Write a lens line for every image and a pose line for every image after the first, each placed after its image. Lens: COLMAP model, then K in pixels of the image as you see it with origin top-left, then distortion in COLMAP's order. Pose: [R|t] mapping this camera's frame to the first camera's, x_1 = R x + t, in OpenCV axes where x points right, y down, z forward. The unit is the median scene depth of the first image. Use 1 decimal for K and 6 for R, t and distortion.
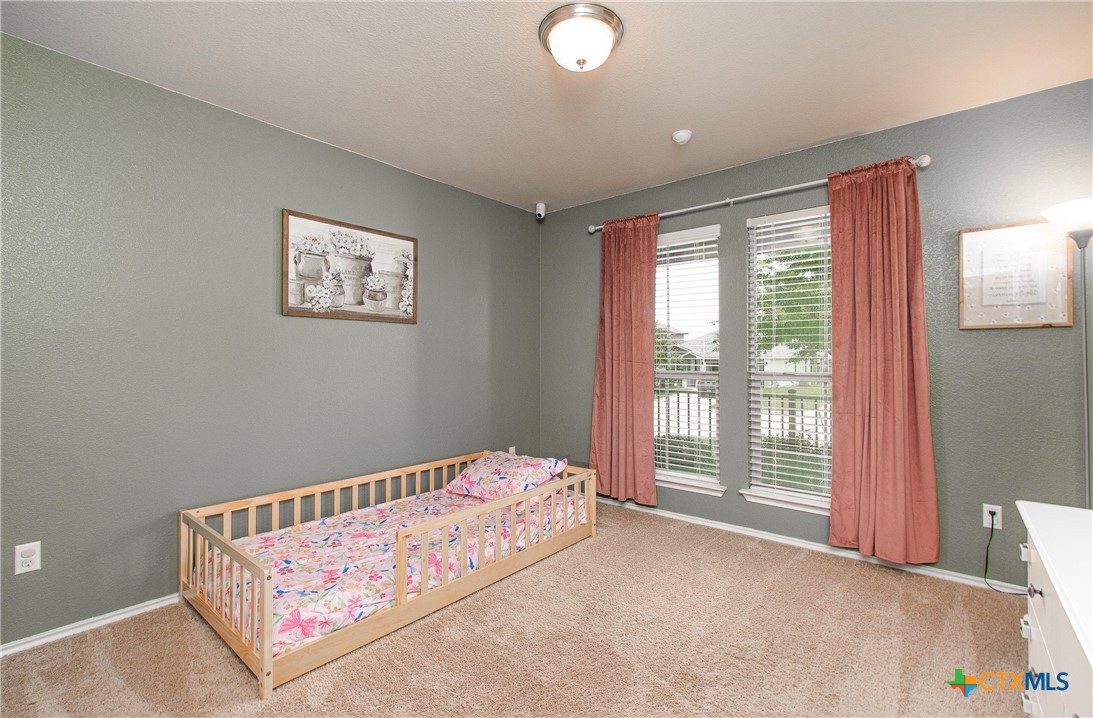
lens RADIAL K [[484.5, 0, 562.2], [0, 484.5, 357.6], [0, 0, 1]] dist [-0.005024, -0.000730]
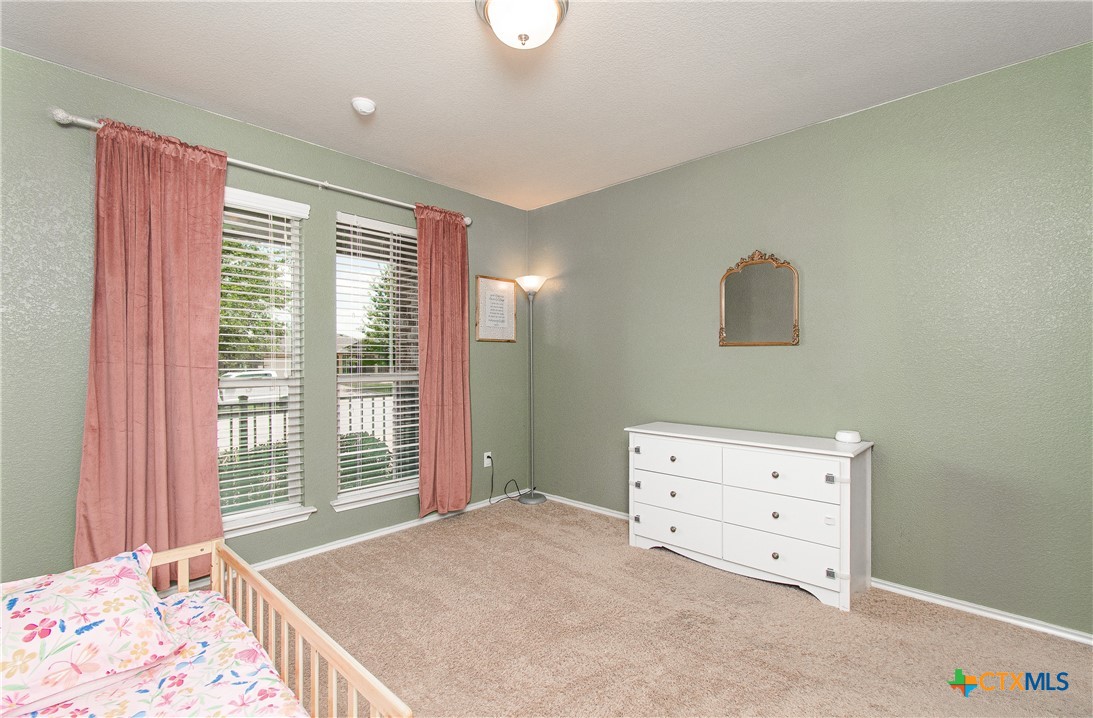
lens RADIAL K [[472.2, 0, 546.5], [0, 472.2, 359.0], [0, 0, 1]] dist [-0.000003, 0.000030]
pose [[0.081195, 0.005550, 0.996683, -0.263864], [0.007170, 0.999955, -0.006152, 0.004747], [-0.996672, 0.007646, 0.081152, 0.277491]]
